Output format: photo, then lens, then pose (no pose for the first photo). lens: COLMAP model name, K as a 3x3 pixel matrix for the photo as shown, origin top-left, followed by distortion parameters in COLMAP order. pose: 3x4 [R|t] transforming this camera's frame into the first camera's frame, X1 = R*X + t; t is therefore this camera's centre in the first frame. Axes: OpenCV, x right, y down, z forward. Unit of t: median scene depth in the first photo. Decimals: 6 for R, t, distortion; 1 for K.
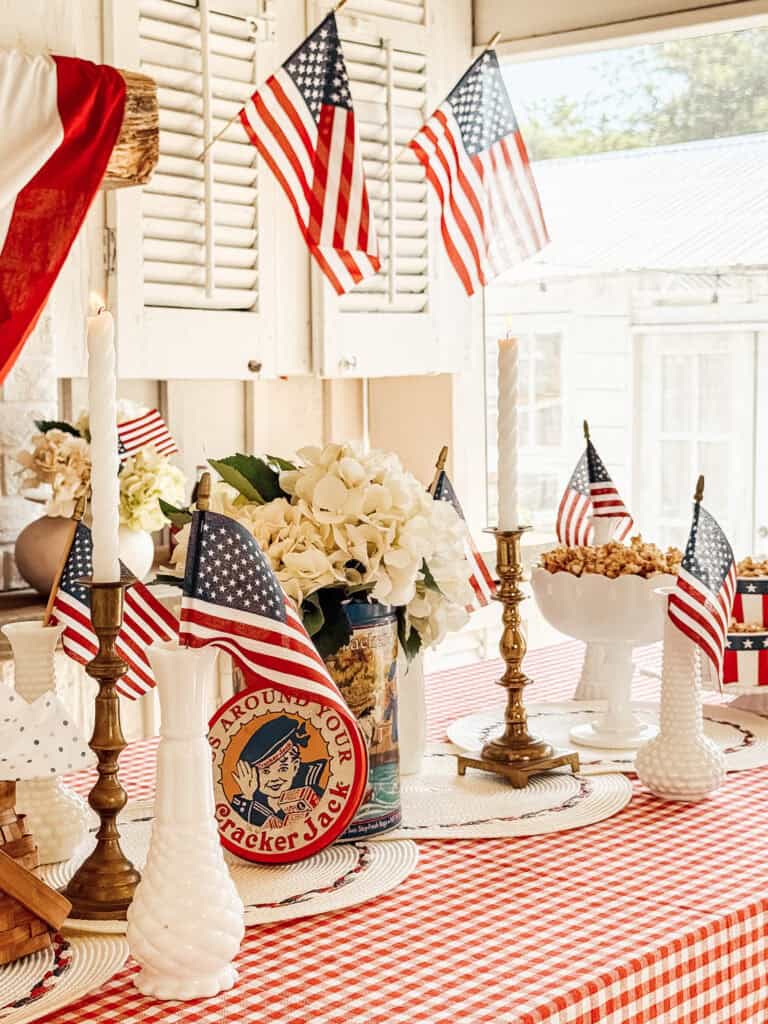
lens RADIAL K [[1710.7, 0, 383.7], [0, 1710.7, 506.5], [0, 0, 1]] dist [0.140220, 0.000000]
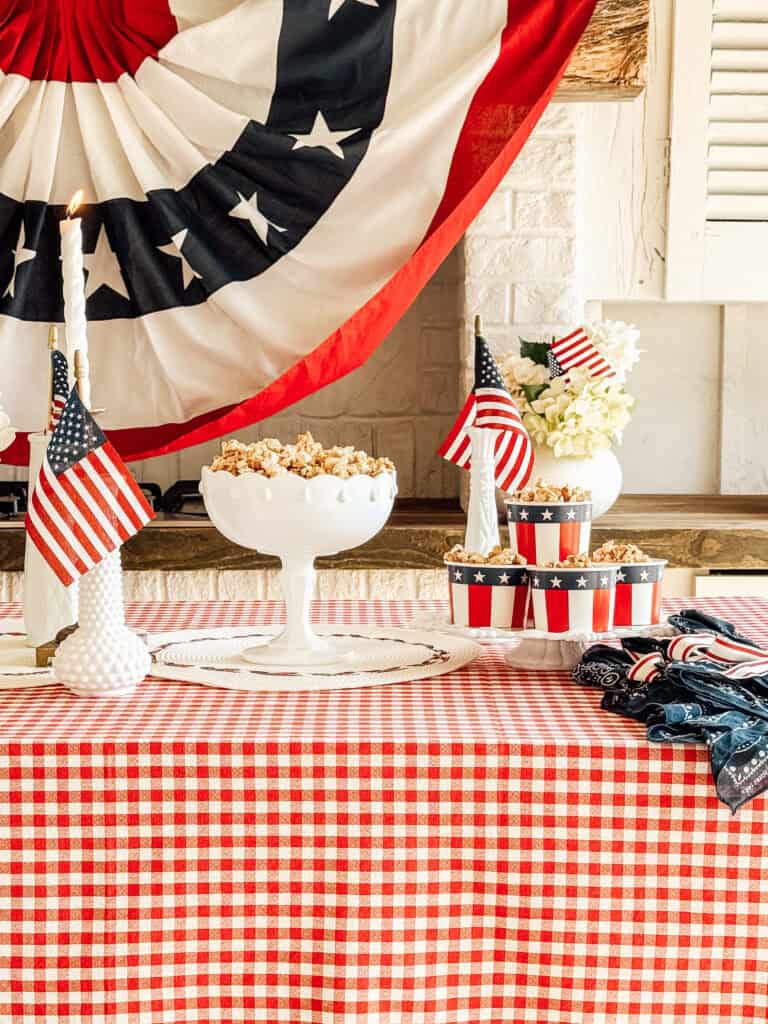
lens RADIAL K [[1889.6, 0, 387.4], [0, 1889.6, 523.8], [0, 0, 1]] dist [0.117785, 0.000000]
pose [[0.637859, 0.075590, -0.766435, 1.015818], [-0.064883, 0.996908, 0.044322, 0.018153], [0.767415, 0.021457, 0.640791, 0.435784]]
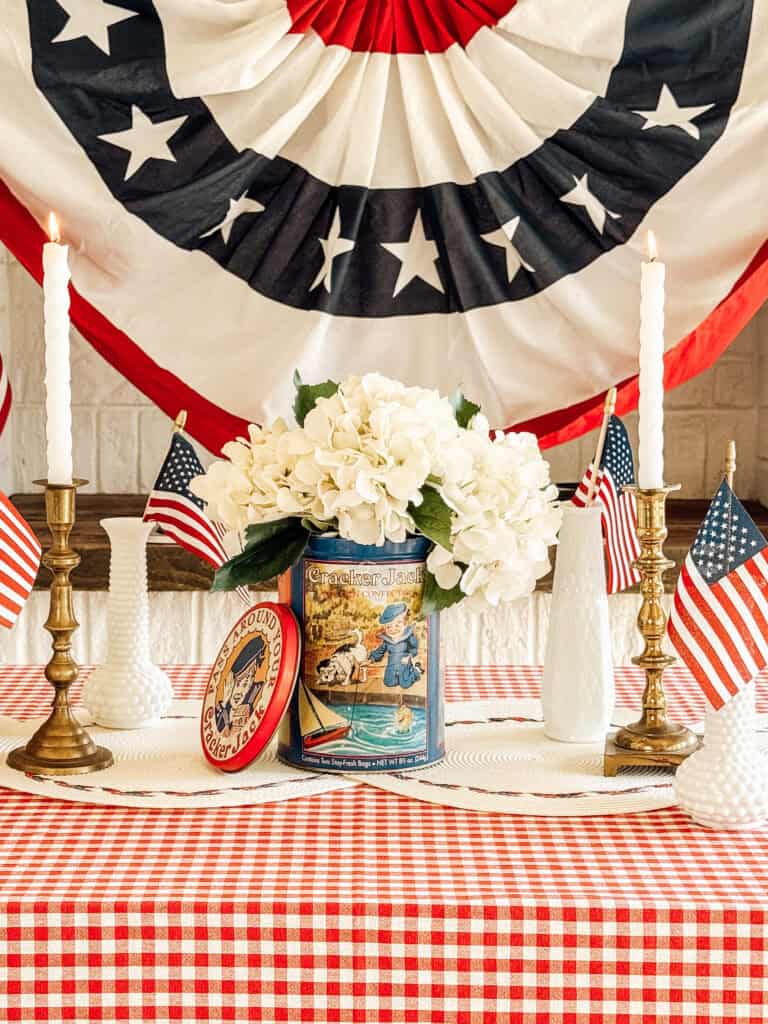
lens RADIAL K [[1960.9, 0, 359.8], [0, 1960.9, 551.4], [0, 0, 1]] dist [0.114470, 0.000000]
pose [[0.636205, 0.124939, -0.761337, 0.738213], [-0.072111, 0.992111, 0.102551, -0.045626], [0.768143, -0.010342, 0.640195, 0.243725]]
